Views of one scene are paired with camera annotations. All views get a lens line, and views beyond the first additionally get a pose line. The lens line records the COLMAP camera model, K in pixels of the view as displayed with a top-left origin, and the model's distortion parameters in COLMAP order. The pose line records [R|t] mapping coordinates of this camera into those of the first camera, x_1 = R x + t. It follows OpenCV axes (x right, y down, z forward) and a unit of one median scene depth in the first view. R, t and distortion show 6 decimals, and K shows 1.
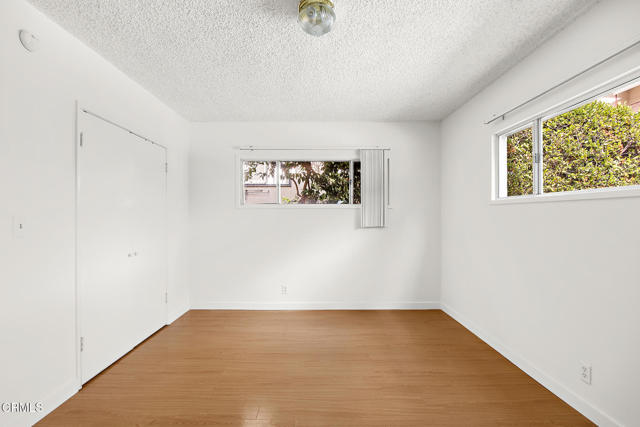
lens RADIAL K [[293.2, 0, 323.8], [0, 293.2, 214.3], [0, 0, 1]] dist [-0.005492, -0.001013]
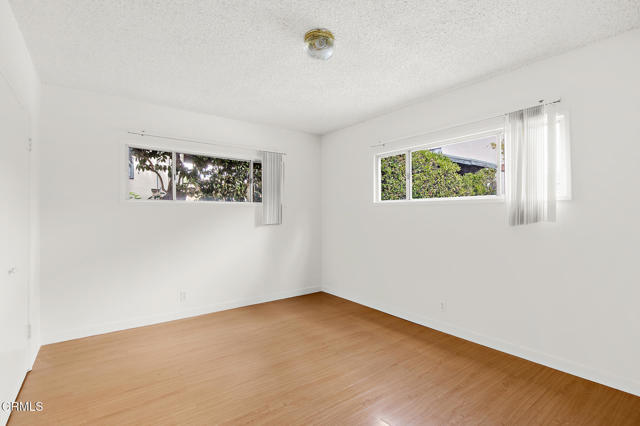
lens RADIAL K [[293.2, 0, 324.8], [0, 293.2, 212.3], [0, 0, 1]] dist [-0.005492, -0.001013]
pose [[0.804934, -0.000139, 0.593365, -0.316589], [-0.000836, 0.999999, 0.001369, -0.001808], [-0.593364, -0.001598, 0.804933, 0.017504]]
